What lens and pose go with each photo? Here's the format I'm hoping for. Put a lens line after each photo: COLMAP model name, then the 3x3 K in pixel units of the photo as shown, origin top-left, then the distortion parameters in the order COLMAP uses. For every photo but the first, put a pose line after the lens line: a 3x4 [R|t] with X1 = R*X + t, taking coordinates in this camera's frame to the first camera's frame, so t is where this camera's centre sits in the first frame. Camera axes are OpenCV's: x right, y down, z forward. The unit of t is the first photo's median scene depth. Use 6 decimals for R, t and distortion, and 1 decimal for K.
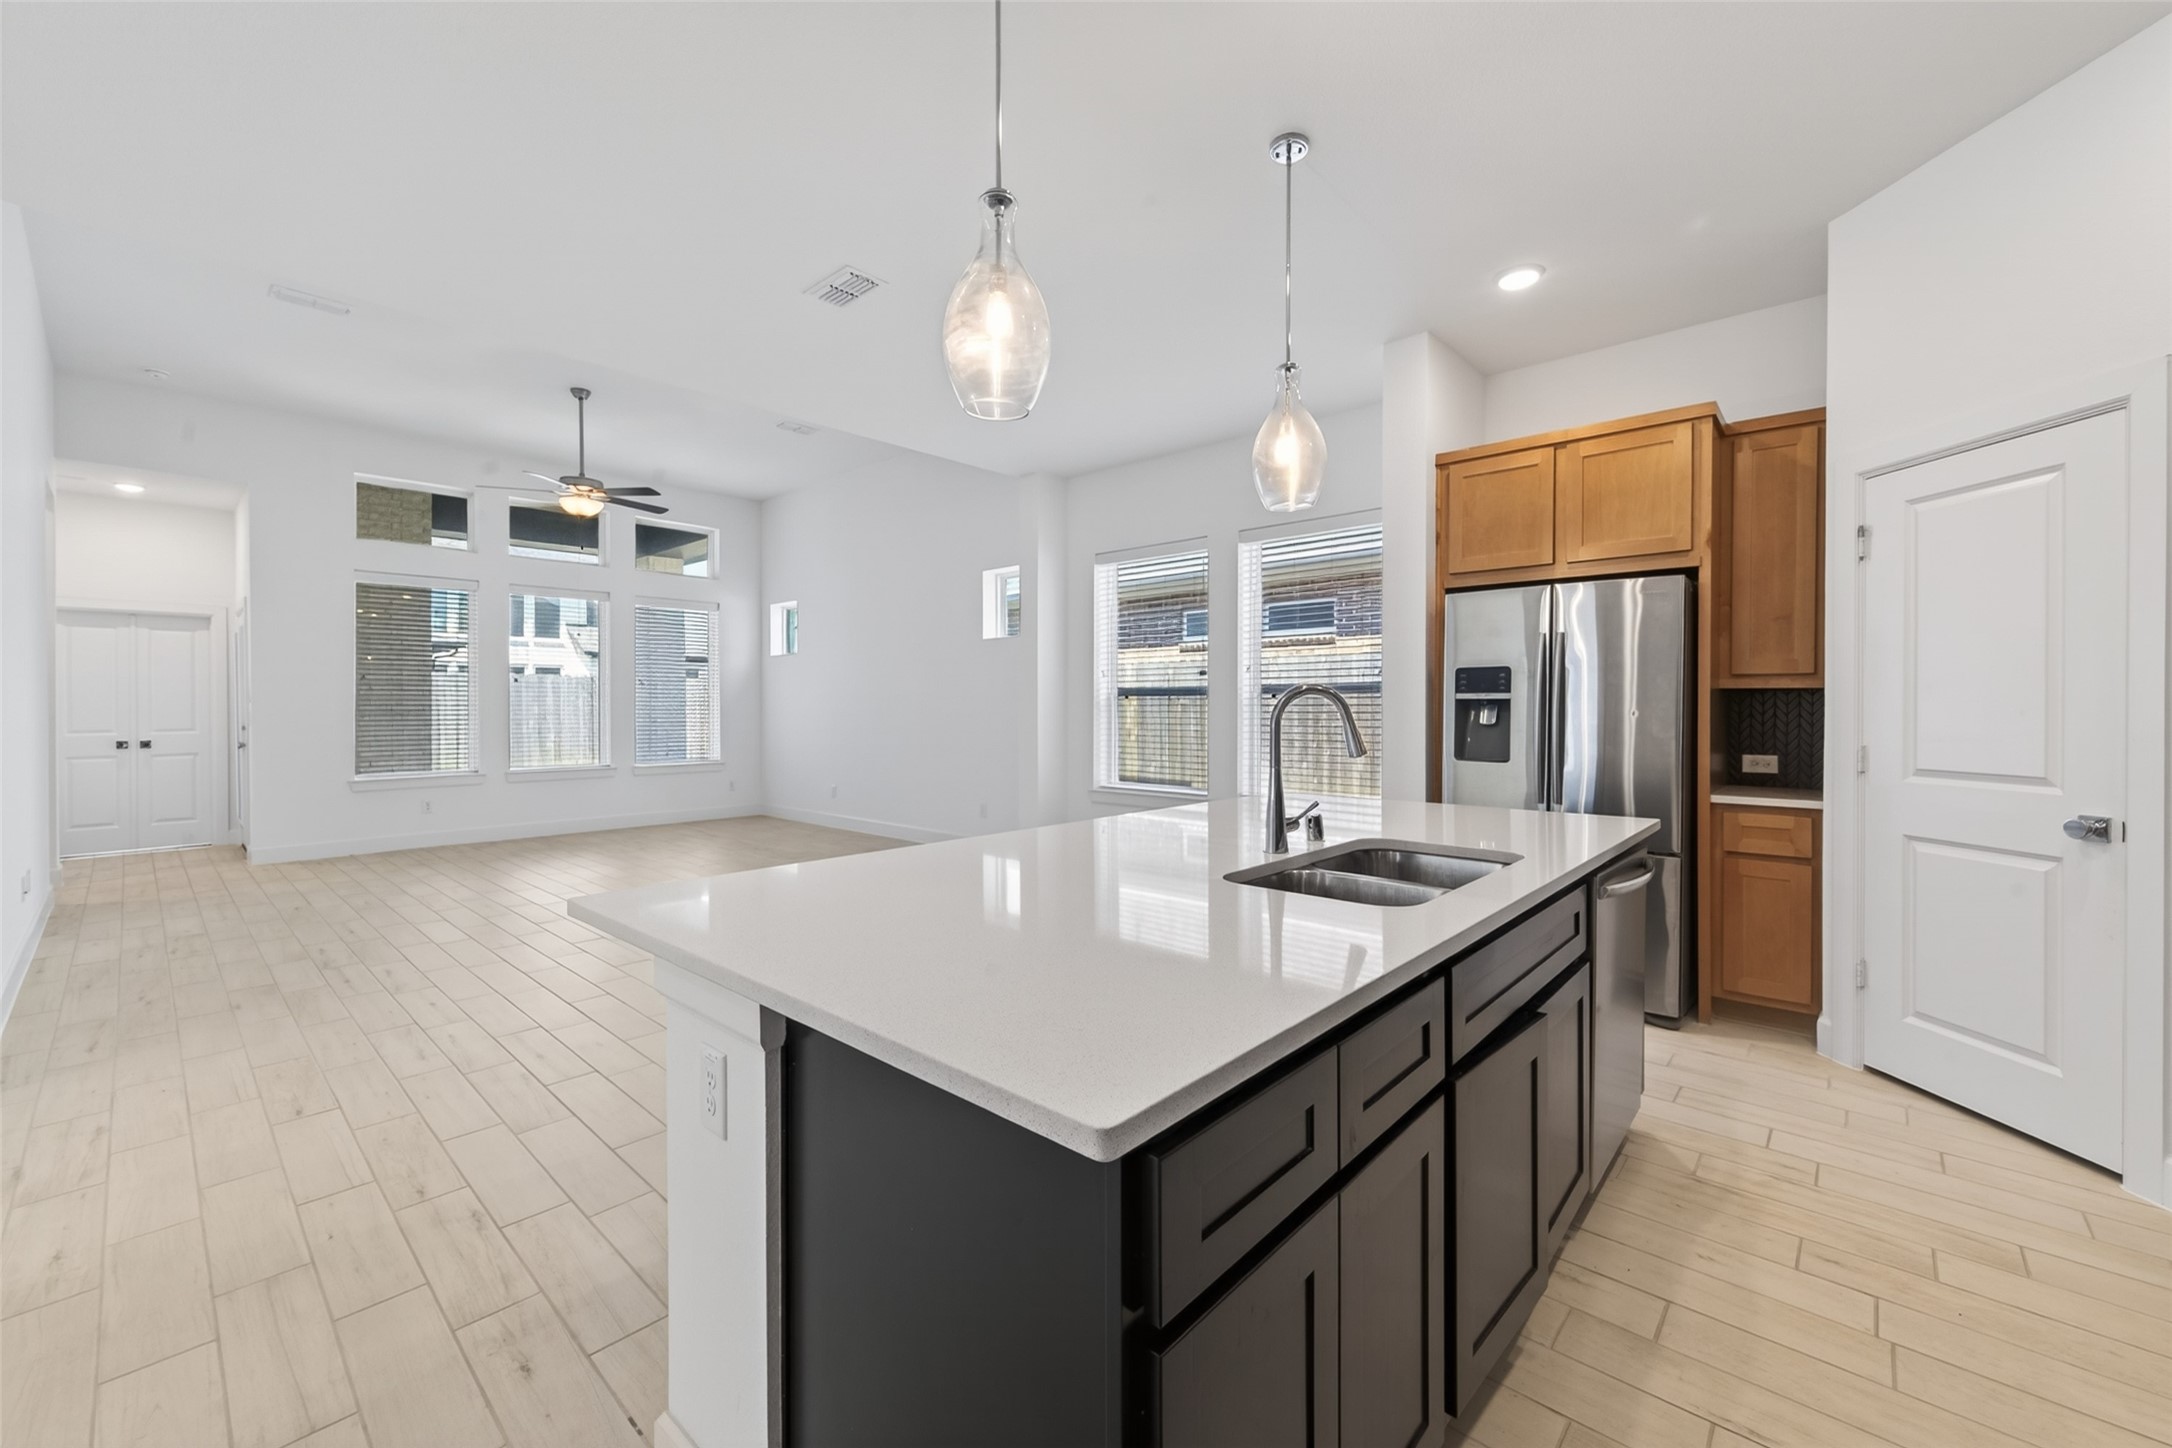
lens RADIAL K [[875.2, 0, 1098.0], [0, 875.2, 719.1], [0, 0, 1]] dist [0.002165, -0.000024]
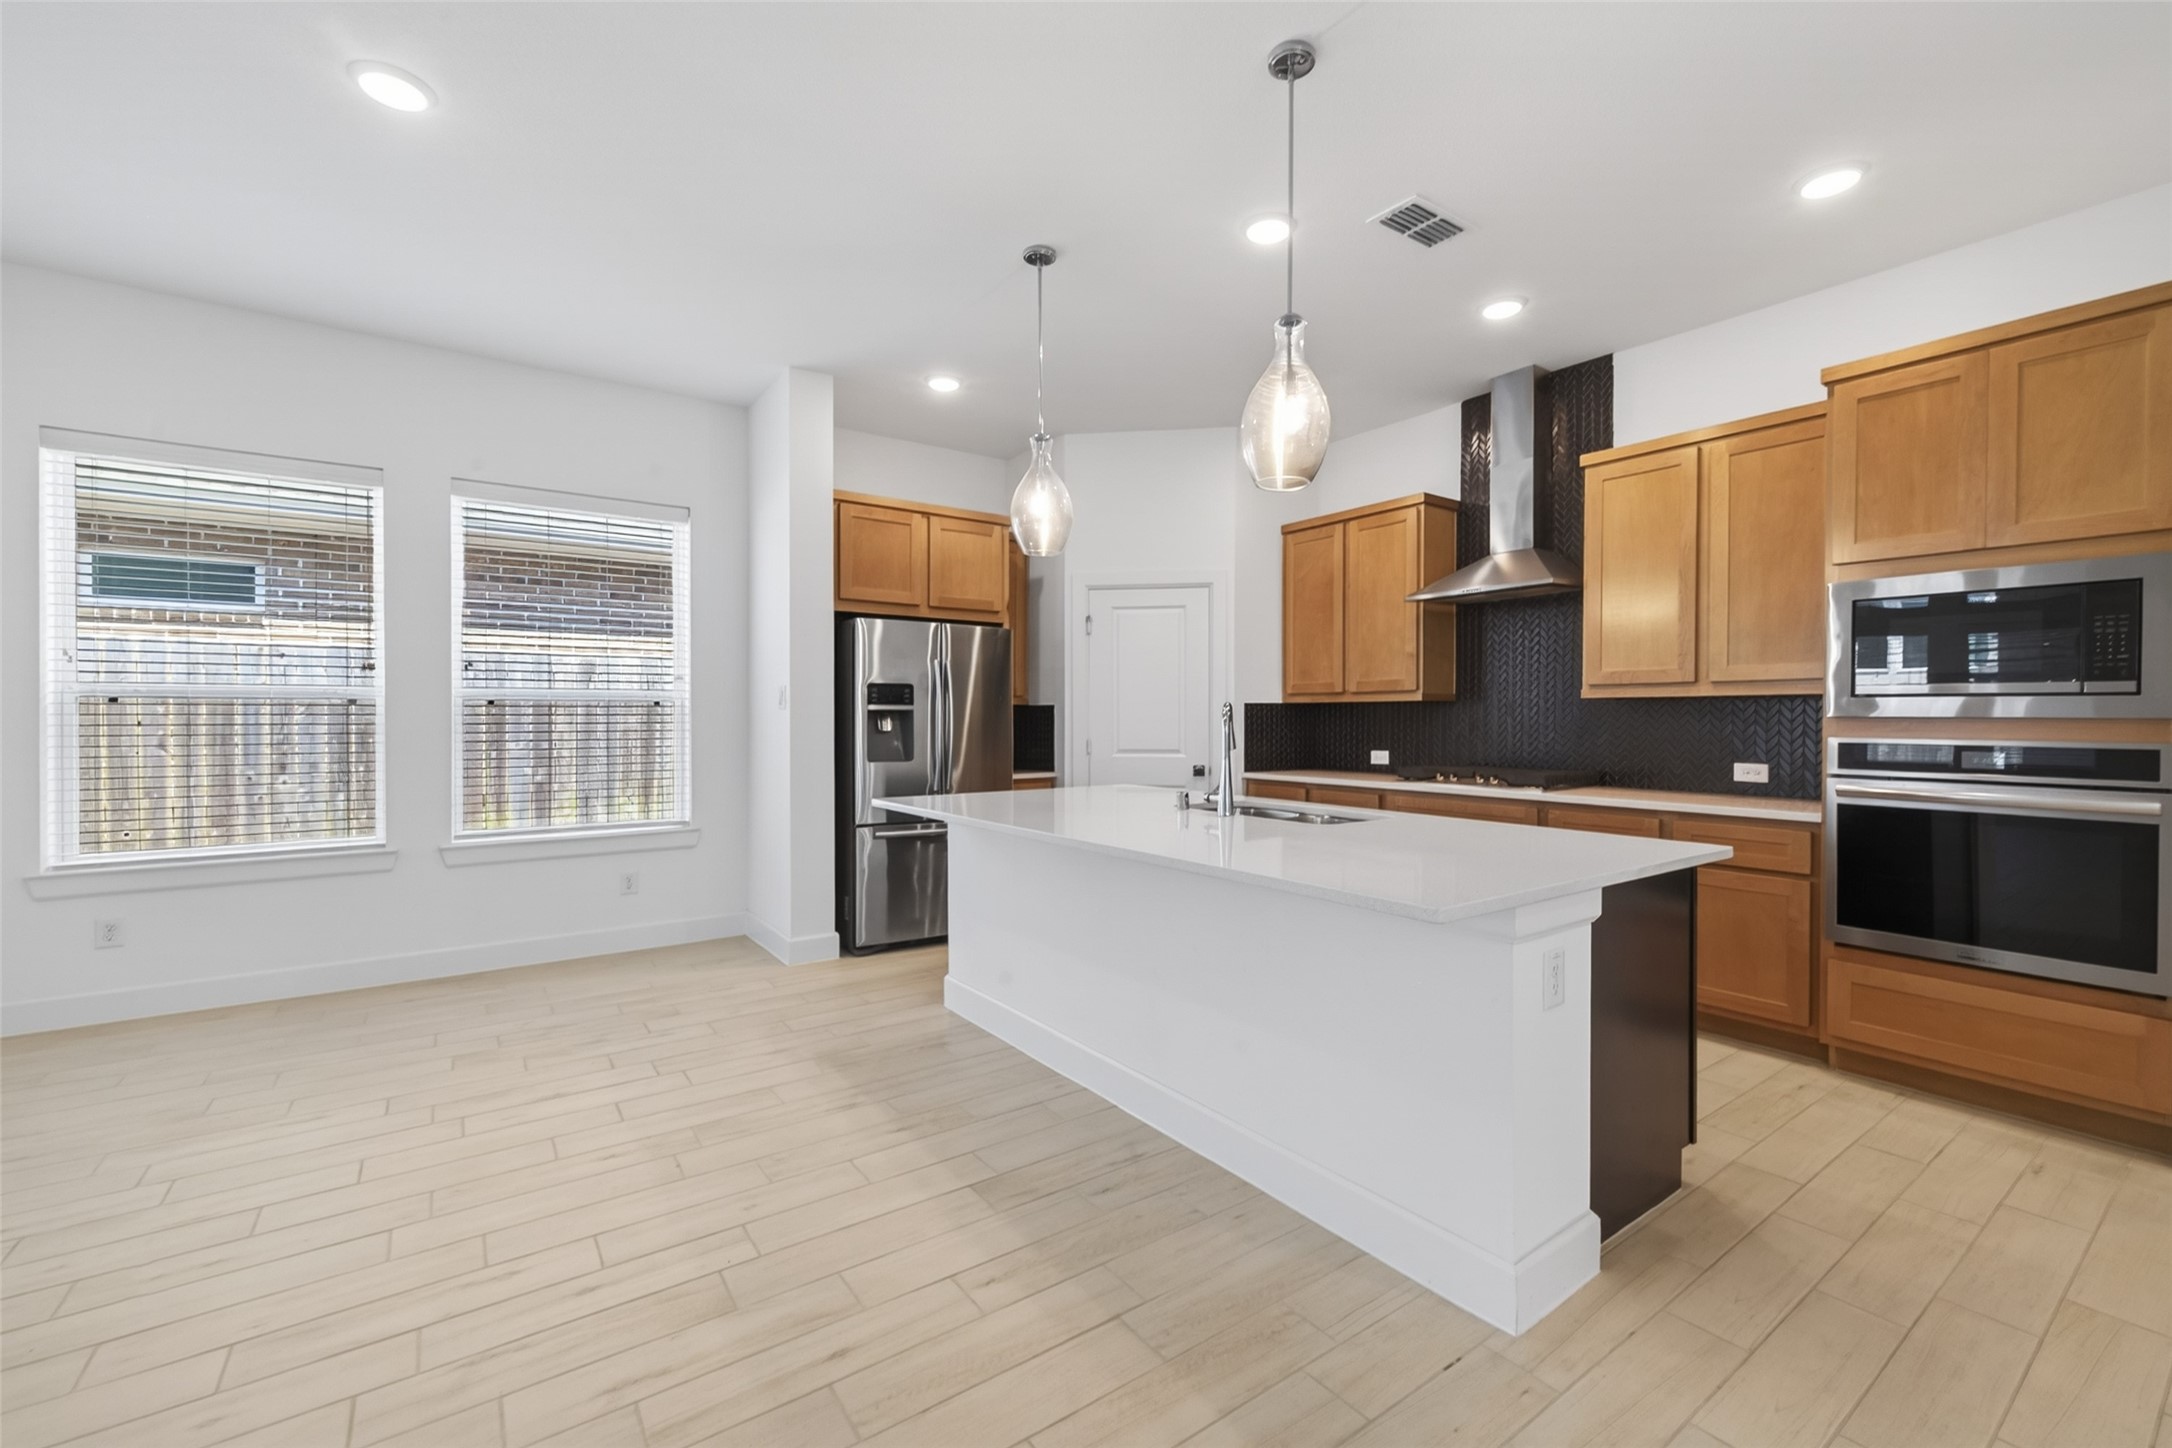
lens RADIAL K [[875.2, 0, 1098.0], [0, 875.2, 719.1], [0, 0, 1]] dist [0.002165, -0.000024]
pose [[0.207533, -0.000087, 0.978228, -0.686187], [0.014770, 0.999886, -0.003044, -0.002618], [-0.978117, 0.015080, 0.207510, 0.483055]]
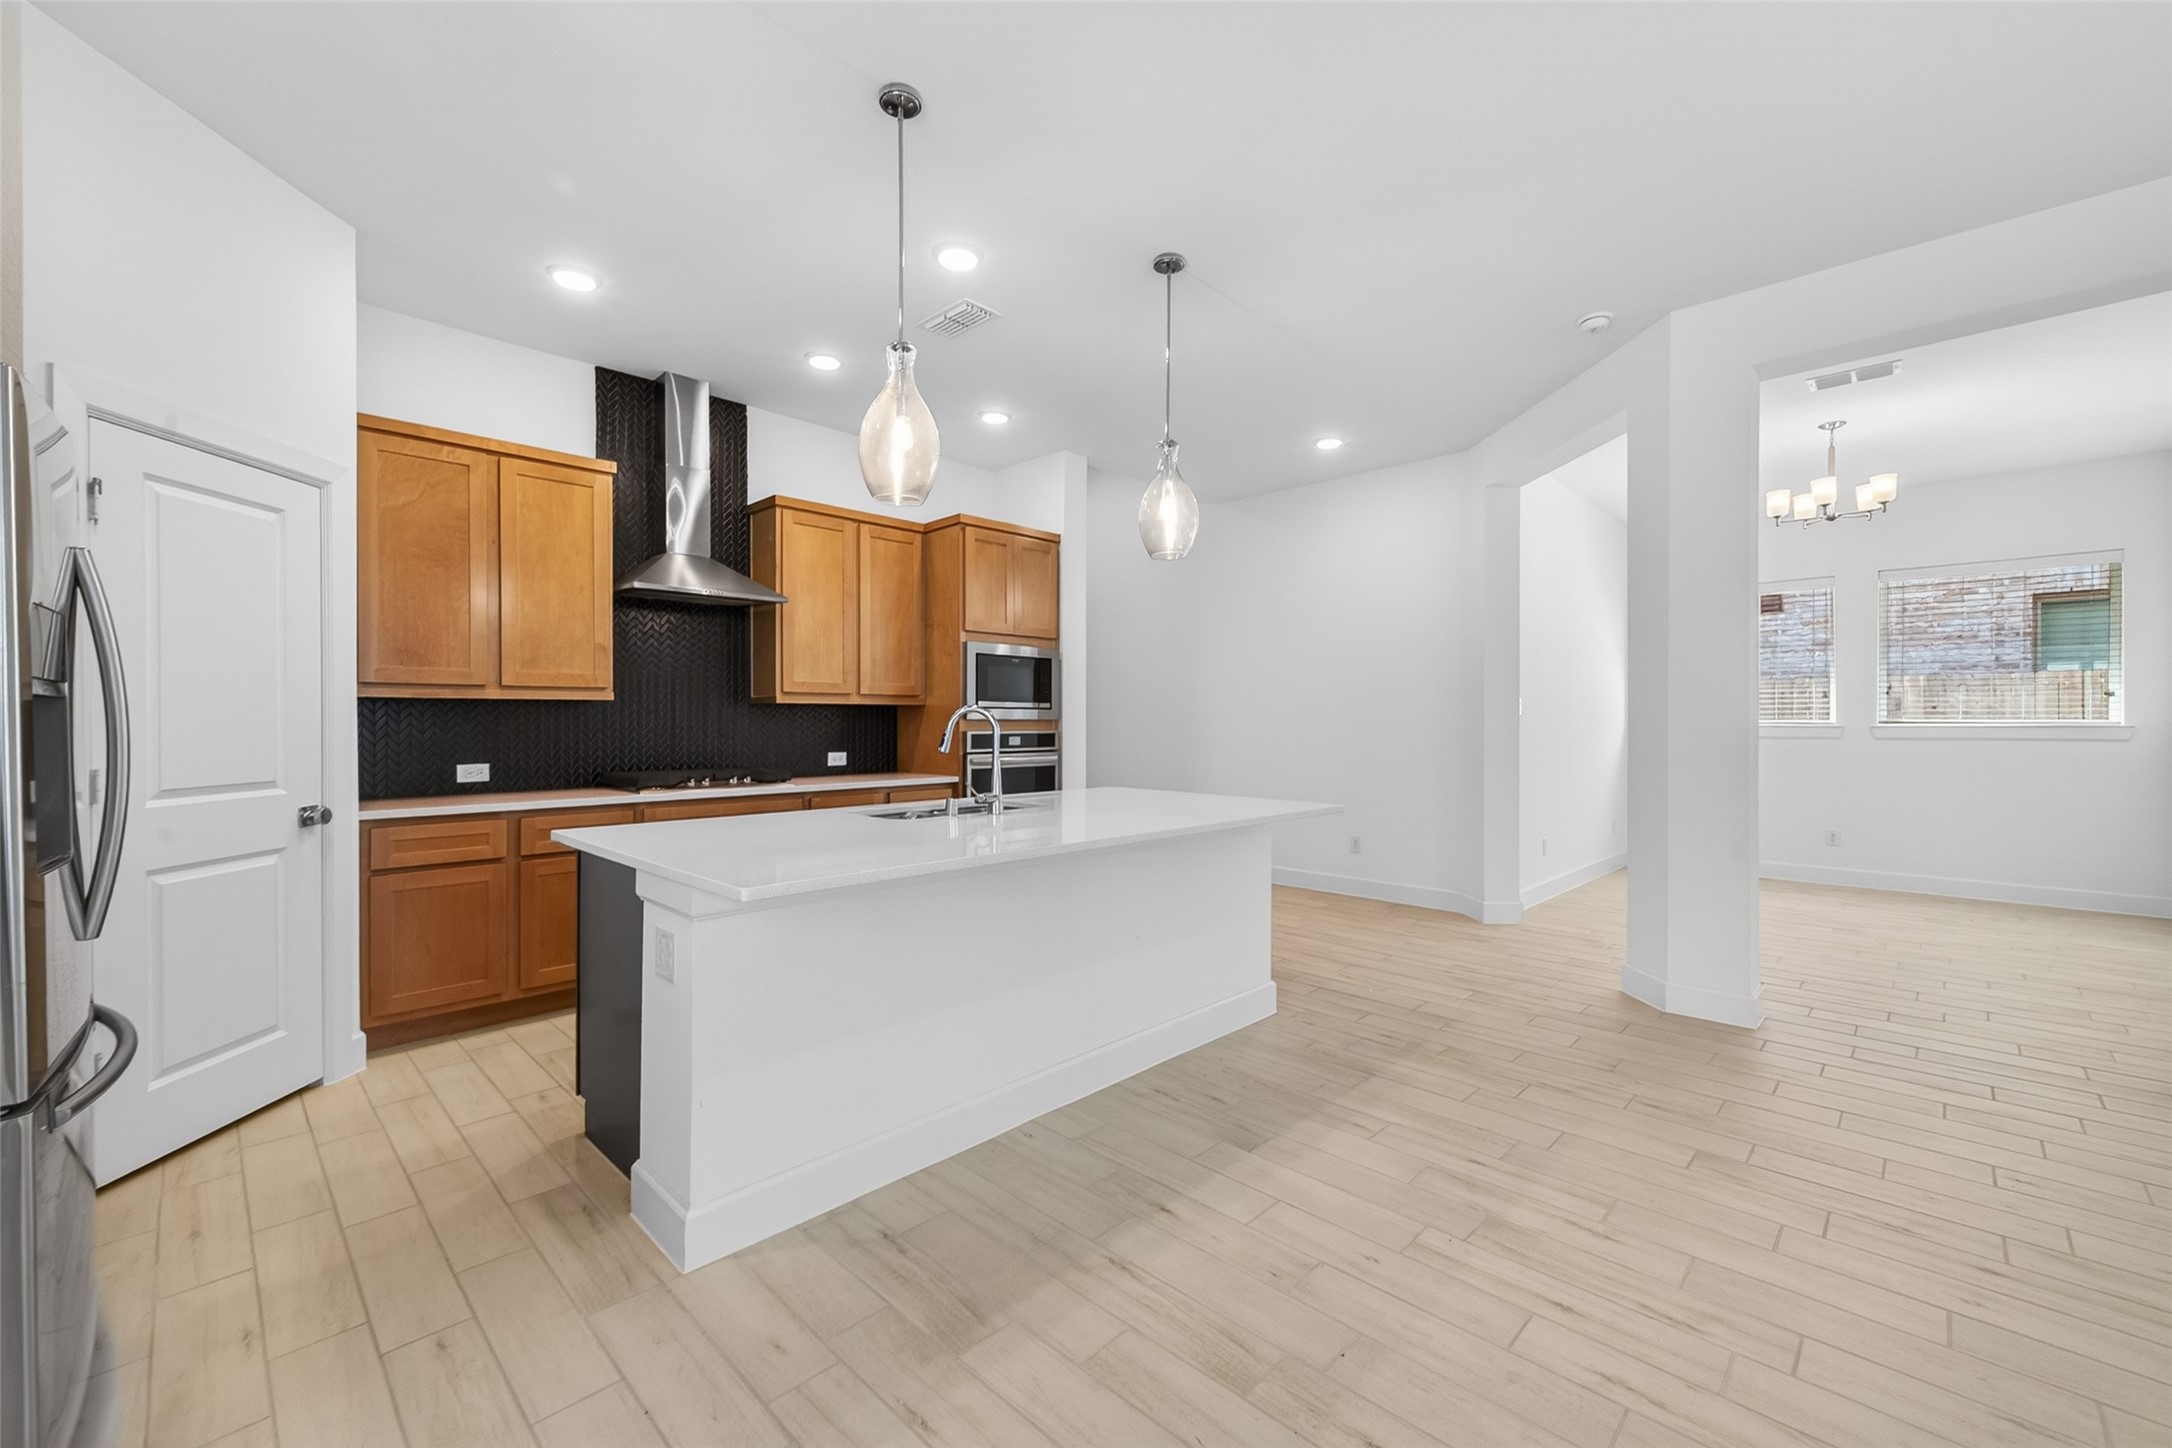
lens RADIAL K [[909.5, 0, 1086.0], [0, 909.5, 724.0], [0, 0, 1]] dist [0.008518, 0.000094]
pose [[-0.999428, 0.000044, 0.033819, -0.007208], [0.000794, 0.999754, 0.022160, -0.020998], [-0.033810, 0.022174, -0.999182, 1.391136]]
